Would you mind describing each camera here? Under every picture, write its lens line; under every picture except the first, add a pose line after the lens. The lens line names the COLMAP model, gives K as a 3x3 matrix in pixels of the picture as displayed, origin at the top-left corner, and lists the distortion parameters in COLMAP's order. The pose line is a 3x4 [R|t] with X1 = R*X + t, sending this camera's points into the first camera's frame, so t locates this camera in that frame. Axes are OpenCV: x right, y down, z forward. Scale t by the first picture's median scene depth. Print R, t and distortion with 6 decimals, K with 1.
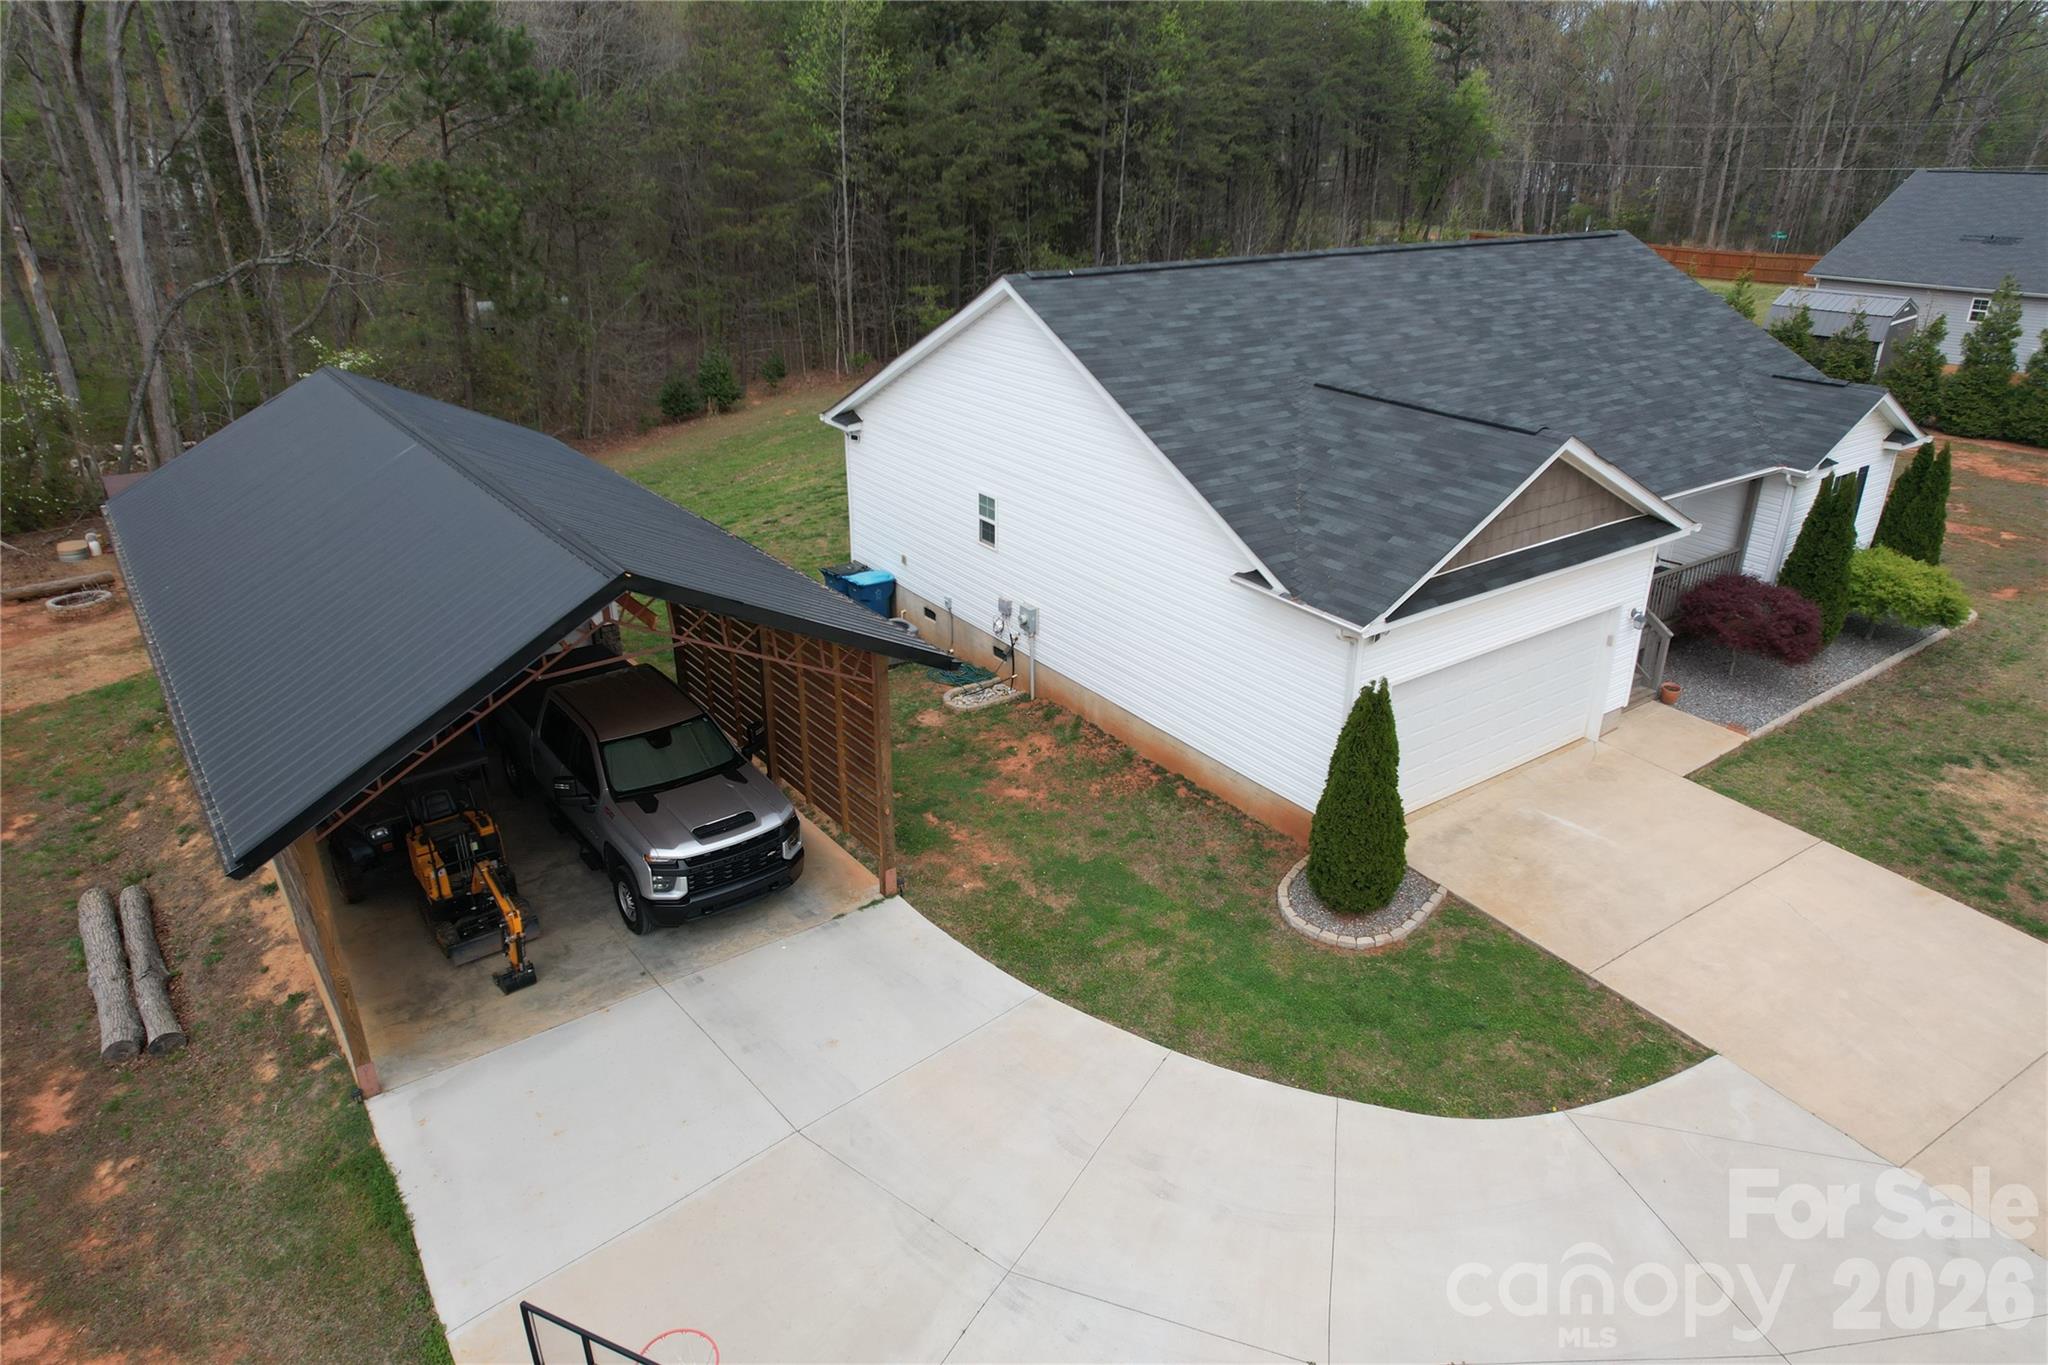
lens RADIAL K [[1307.6, 0, 1036.6], [0, 1307.6, 688.1], [0, 0, 1]] dist [-0.079969, 0.076512]
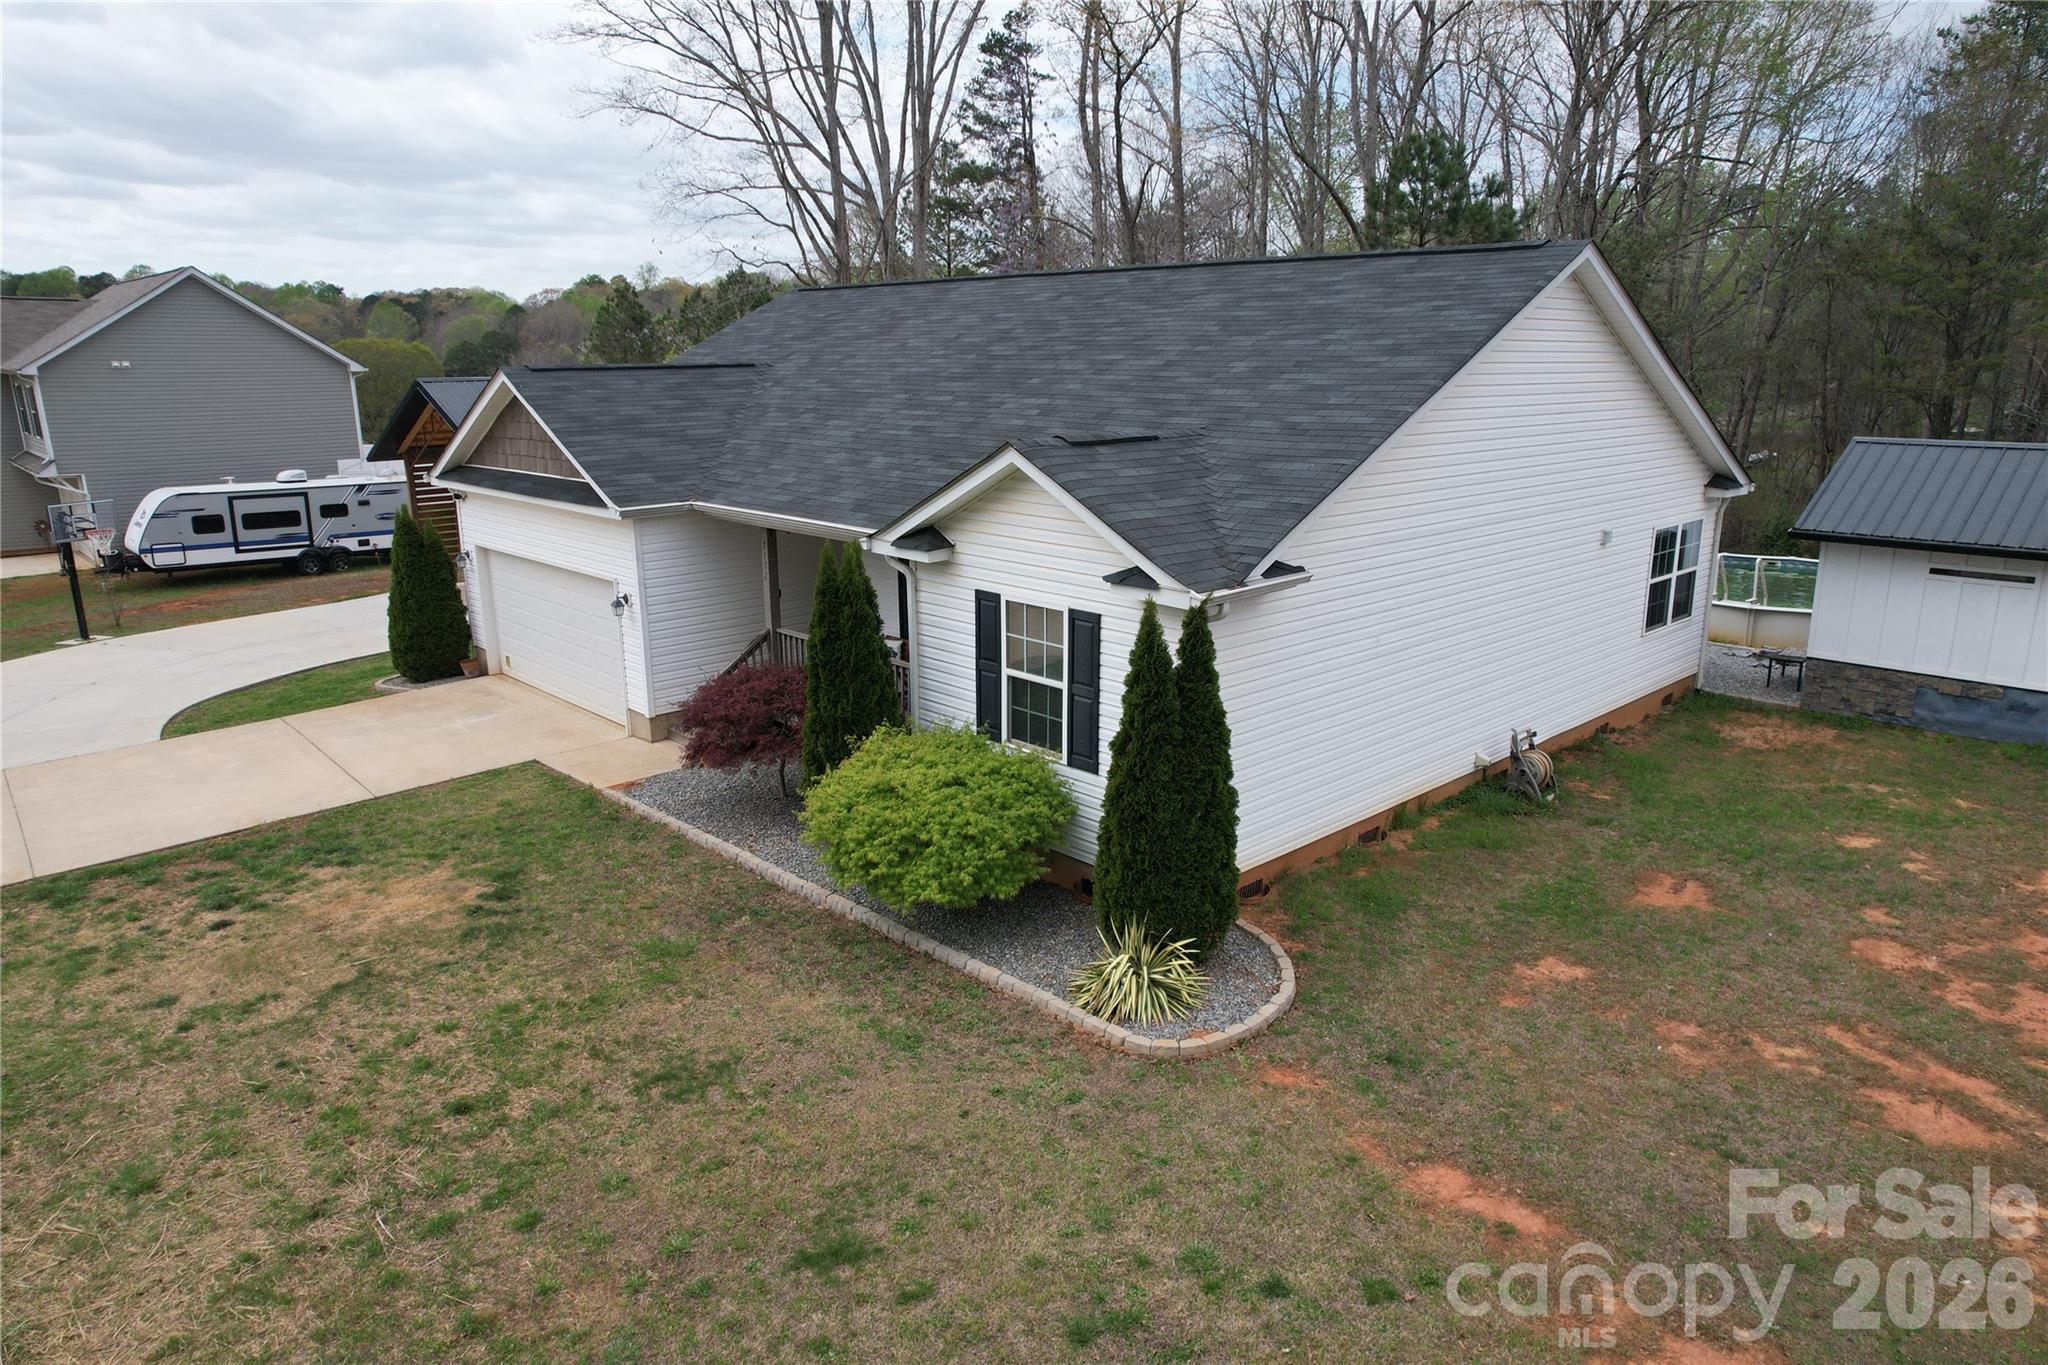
lens RADIAL K [[1307.6, 0, 1036.6], [0, 1307.6, 688.1], [0, 0, 1]] dist [-0.079969, 0.076512]
pose [[0.145775, 0.248019, -0.957724, 1.435465], [-0.403450, 0.898814, 0.171354, -0.283464], [0.903315, 0.361415, 0.231088, 1.090561]]
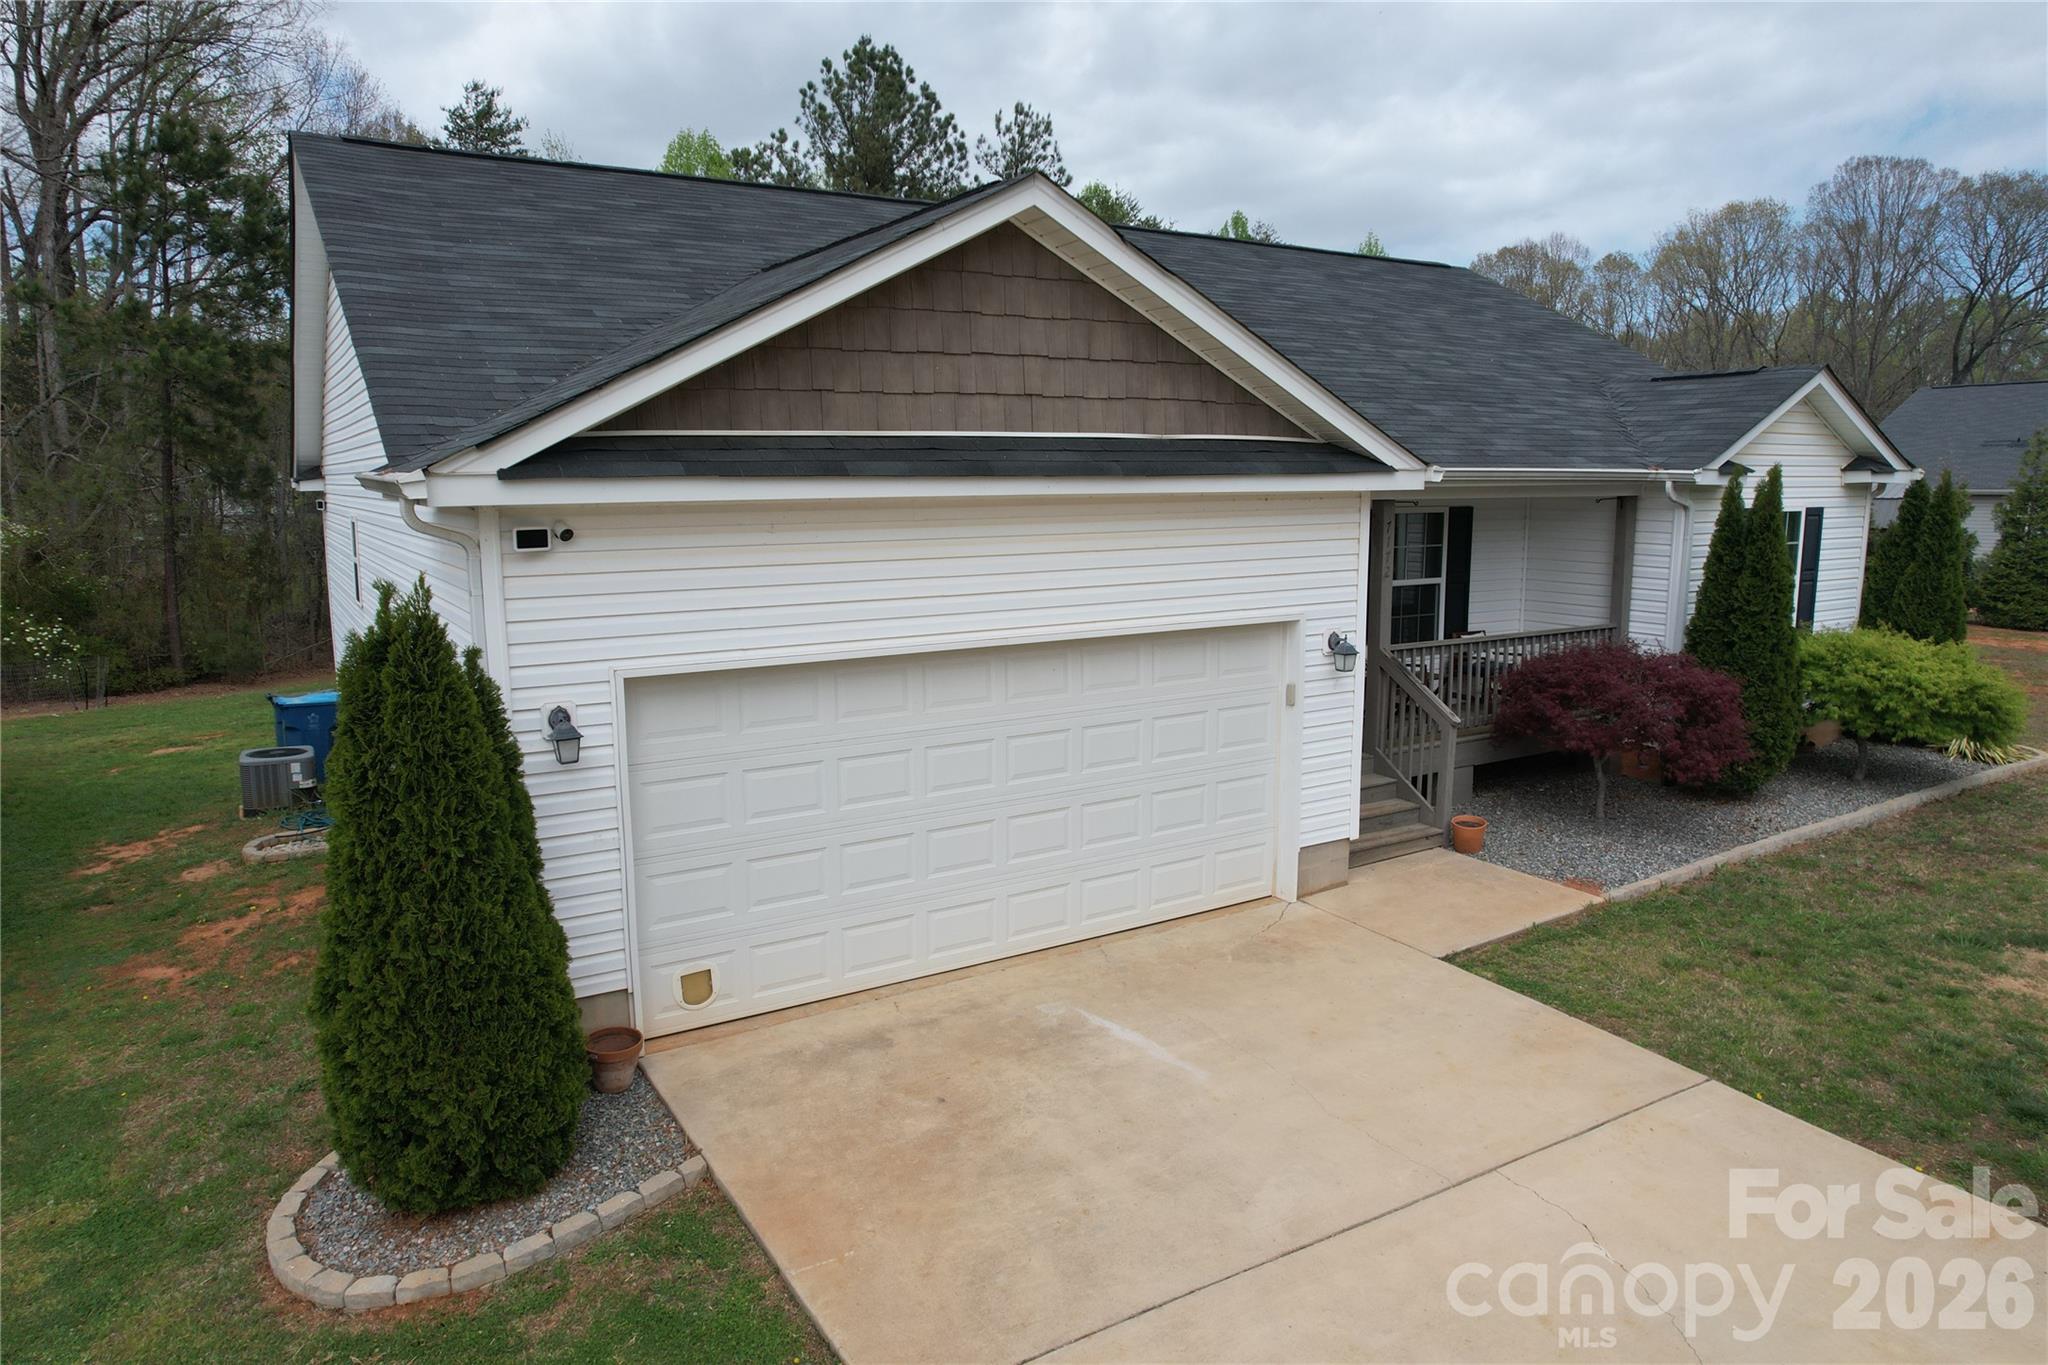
lens RADIAL K [[1307.6, 0, 1036.6], [0, 1307.6, 688.1], [0, 0, 1]] dist [-0.079969, 0.076512]
pose [[0.998503, 0.003267, -0.054604, 0.377298], [-0.017099, 0.966836, -0.254825, 0.097029], [0.051961, 0.255377, 0.965444, 0.498868]]
